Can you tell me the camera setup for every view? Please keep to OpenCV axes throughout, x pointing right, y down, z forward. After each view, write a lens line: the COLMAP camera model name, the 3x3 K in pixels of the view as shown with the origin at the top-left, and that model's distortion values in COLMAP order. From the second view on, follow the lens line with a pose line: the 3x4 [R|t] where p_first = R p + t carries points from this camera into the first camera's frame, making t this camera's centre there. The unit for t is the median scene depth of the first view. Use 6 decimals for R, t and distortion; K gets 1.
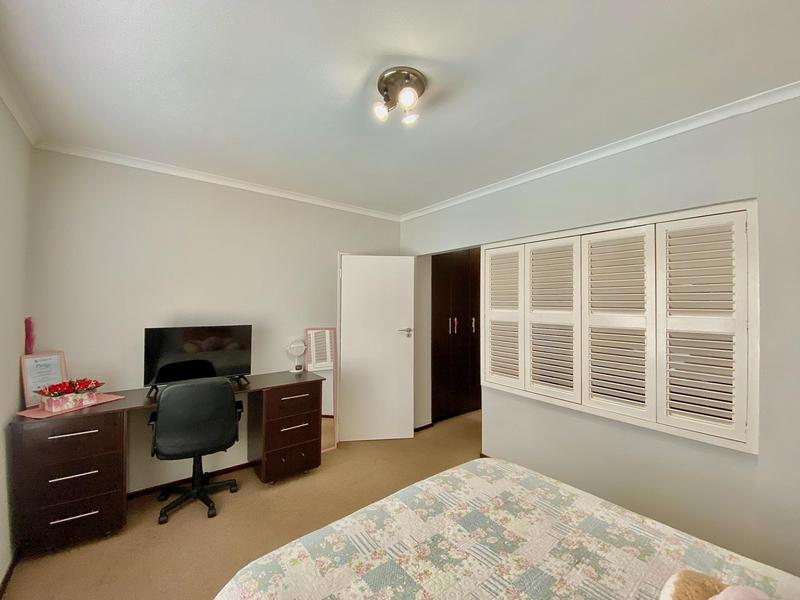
lens RADIAL K [[328.4, 0, 397.6], [0, 328.4, 298.6], [0, 0, 1]] dist [-0.018073, -0.000323]
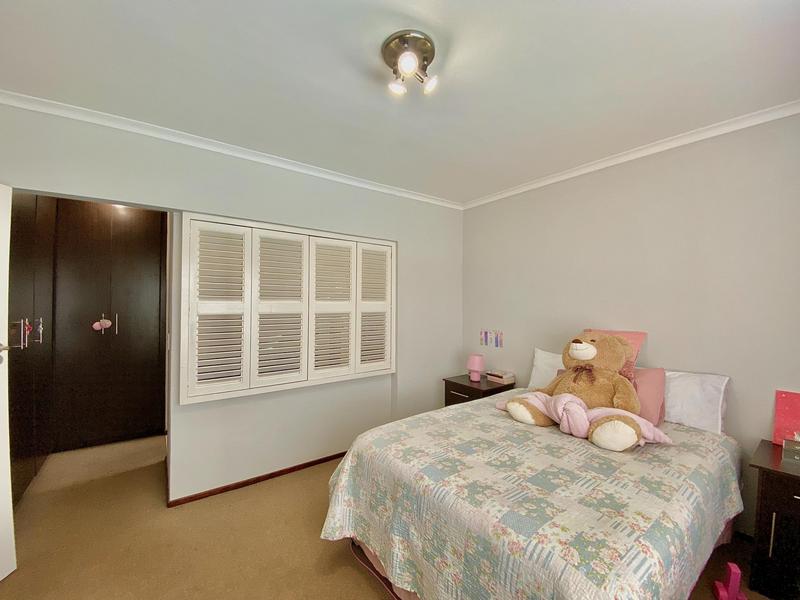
lens RADIAL K [[337.5, 0, 375.8], [0, 337.5, 310.8], [0, 0, 1]] dist [0.020343, -0.000032]
pose [[0.030386, -0.051336, 0.998219, -0.871187], [-0.034916, 0.998016, 0.052388, 0.003767], [-0.998928, -0.036445, 0.028533, 0.960283]]
